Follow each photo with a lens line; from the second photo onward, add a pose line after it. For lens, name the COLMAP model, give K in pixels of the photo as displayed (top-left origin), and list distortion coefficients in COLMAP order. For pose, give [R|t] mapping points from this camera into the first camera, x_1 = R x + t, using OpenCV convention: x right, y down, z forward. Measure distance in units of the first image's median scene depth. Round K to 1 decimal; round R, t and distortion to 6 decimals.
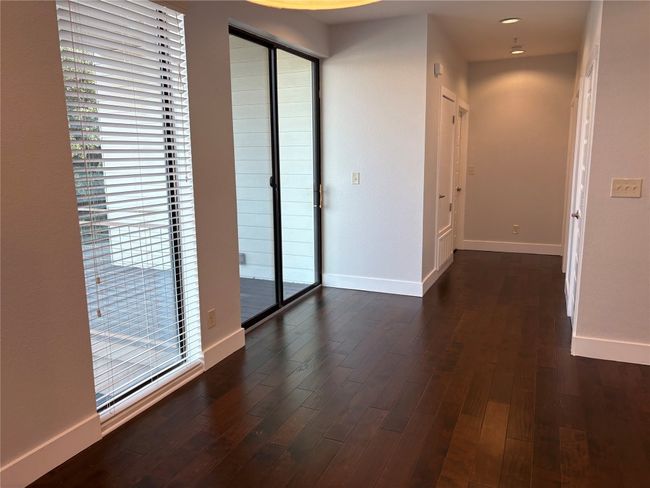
lens RADIAL K [[497.8, 0, 325.0], [0, 497.8, 244.0], [0, 0, 1]] dist [0.034665, -0.001199]
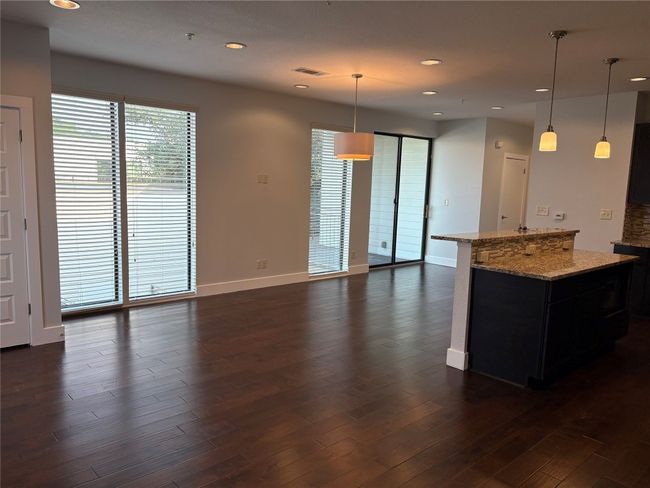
lens RADIAL K [[497.8, 0, 325.0], [0, 497.8, 244.0], [0, 0, 1]] dist [0.034665, -0.001199]
pose [[0.914511, 0.088191, -0.394832, 0.391292], [-0.113168, 0.992755, -0.040374, 0.140776], [0.388411, 0.081604, 0.917866, -0.828916]]
